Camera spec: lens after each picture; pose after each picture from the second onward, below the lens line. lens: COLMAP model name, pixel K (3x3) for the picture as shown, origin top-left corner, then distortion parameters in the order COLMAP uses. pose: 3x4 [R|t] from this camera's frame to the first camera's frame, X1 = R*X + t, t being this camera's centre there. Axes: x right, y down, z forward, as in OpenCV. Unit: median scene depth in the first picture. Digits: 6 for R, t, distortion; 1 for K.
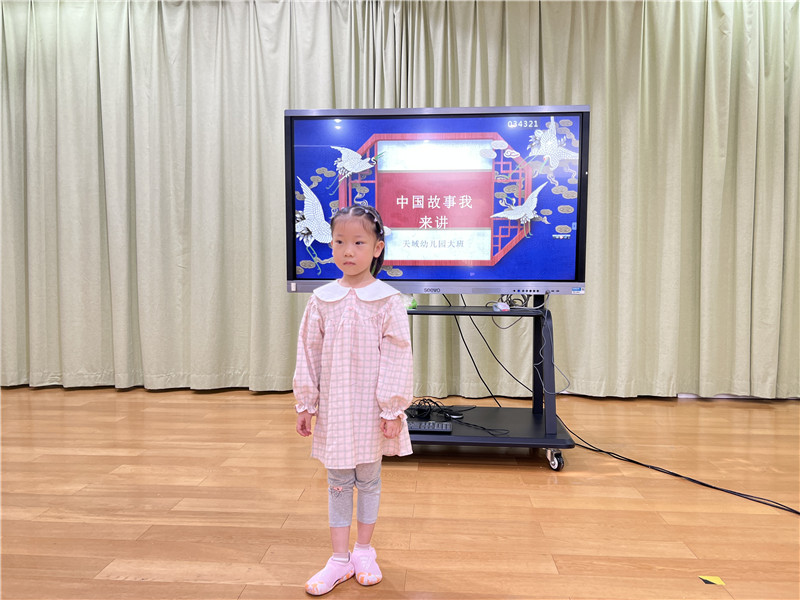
lens RADIAL K [[600.2, 0, 401.5], [0, 600.2, 299.0], [0, 0, 1]] dist [0.011983, -0.024876]
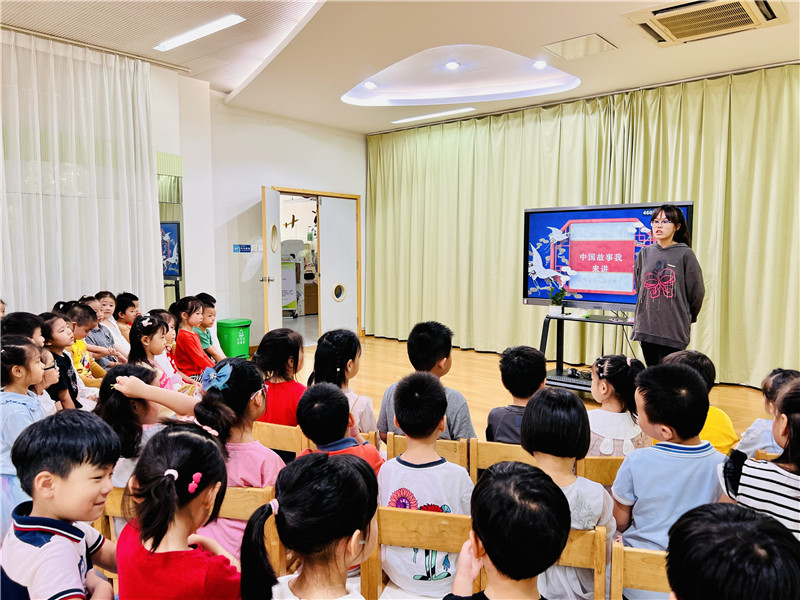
lens RADIAL K [[600.2, 0, 400.2], [0, 600.2, 302.0], [0, 0, 1]] dist [0.011983, -0.024876]
pose [[0.786775, 0.054500, -0.614829, 0.677057], [-0.033246, 0.998390, 0.045957, -0.092105], [0.616344, -0.015717, 0.787320, -0.741879]]
